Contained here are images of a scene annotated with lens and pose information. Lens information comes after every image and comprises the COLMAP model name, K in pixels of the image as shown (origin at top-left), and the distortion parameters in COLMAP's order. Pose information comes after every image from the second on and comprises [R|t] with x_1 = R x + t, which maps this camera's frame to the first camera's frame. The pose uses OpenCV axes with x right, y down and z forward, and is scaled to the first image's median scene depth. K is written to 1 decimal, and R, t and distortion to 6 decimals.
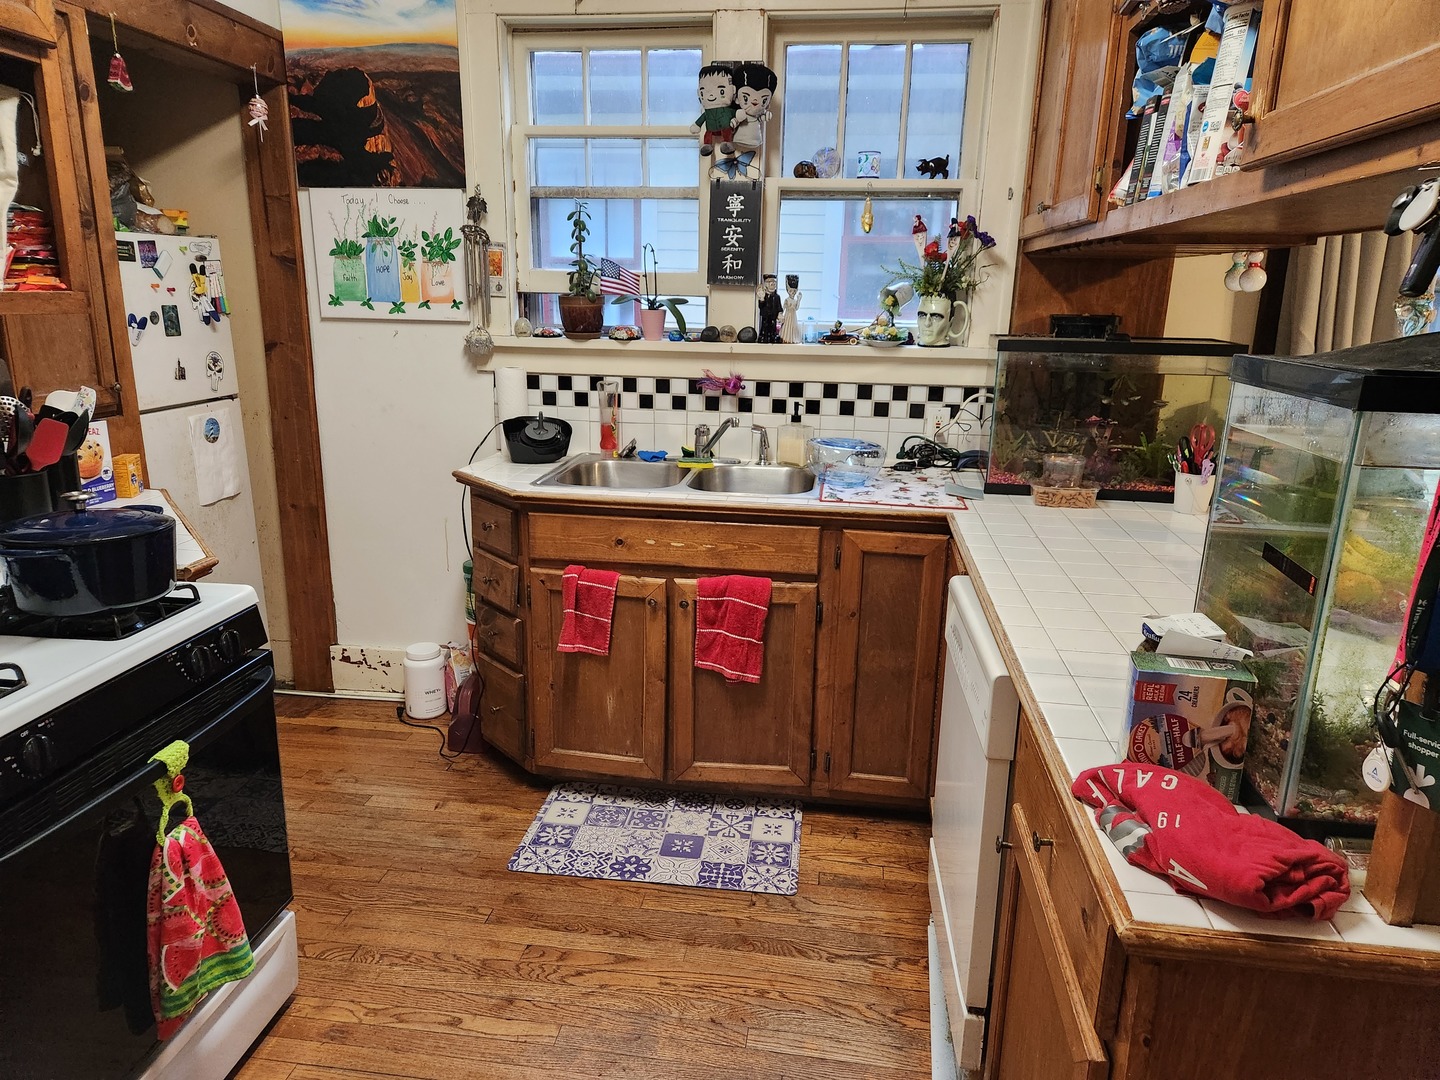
lens RADIAL K [[952.2, 0, 719.3], [0, 952.2, 545.8], [0, 0, 1]] dist [0.083547, -0.075725]
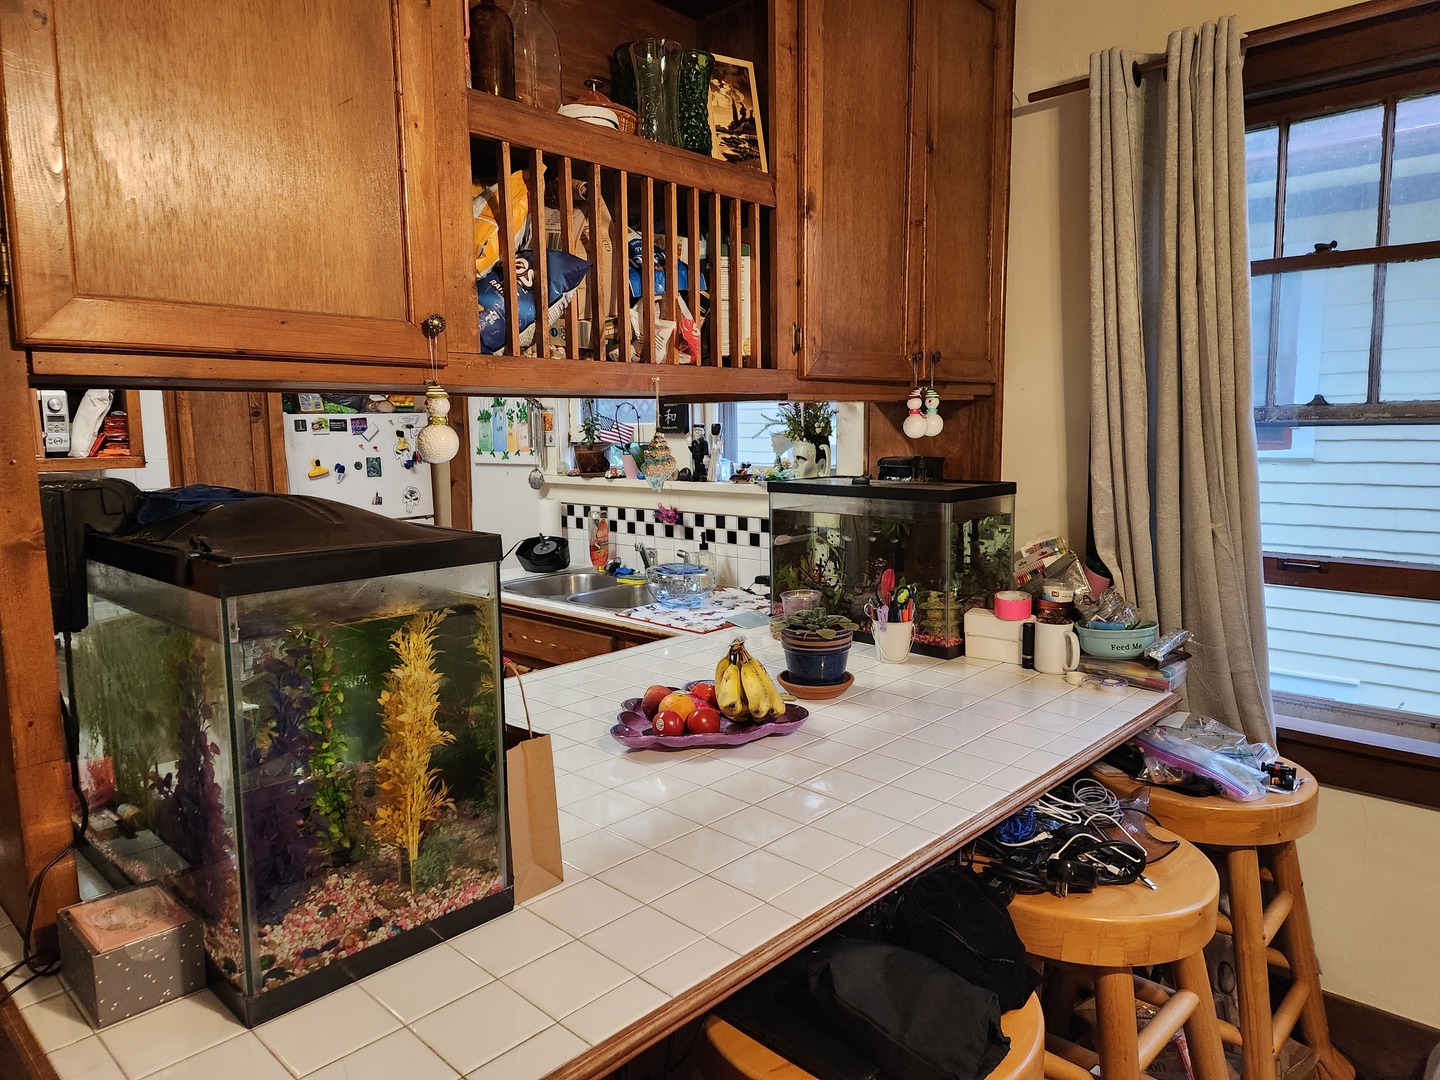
lens RADIAL K [[955.7, 0, 720.0], [0, 955.7, 540.0], [0, 0, 1]] dist [0.070748, -0.065388]
pose [[0.809141, 0.040958, -0.586185, 0.790362], [-0.121636, 0.987636, -0.098892, -0.032686], [0.574887, 0.151318, 0.804119, 0.102086]]
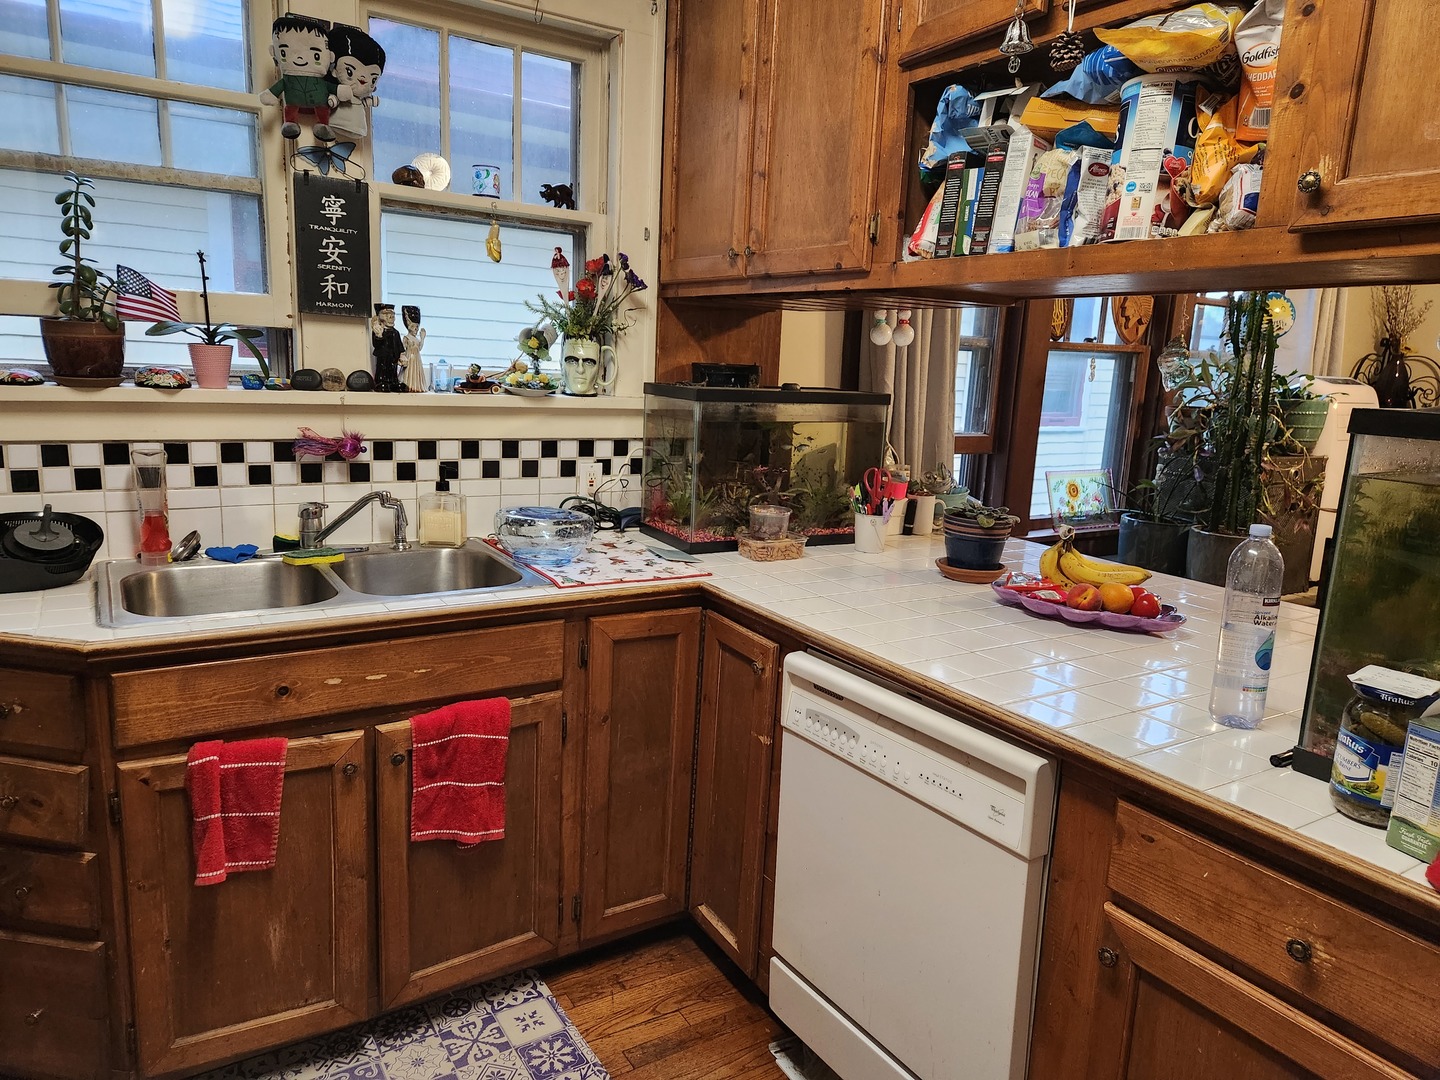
lens RADIAL K [[955.7, 0, 720.0], [0, 955.7, 540.0], [0, 0, 1]] dist [0.070748, -0.065388]
pose [[0.767680, -0.106011, 0.632004, -0.259581], [0.136898, 0.990585, -0.000128, -0.060160], [-0.626040, 0.086618, 0.774965, 0.254819]]
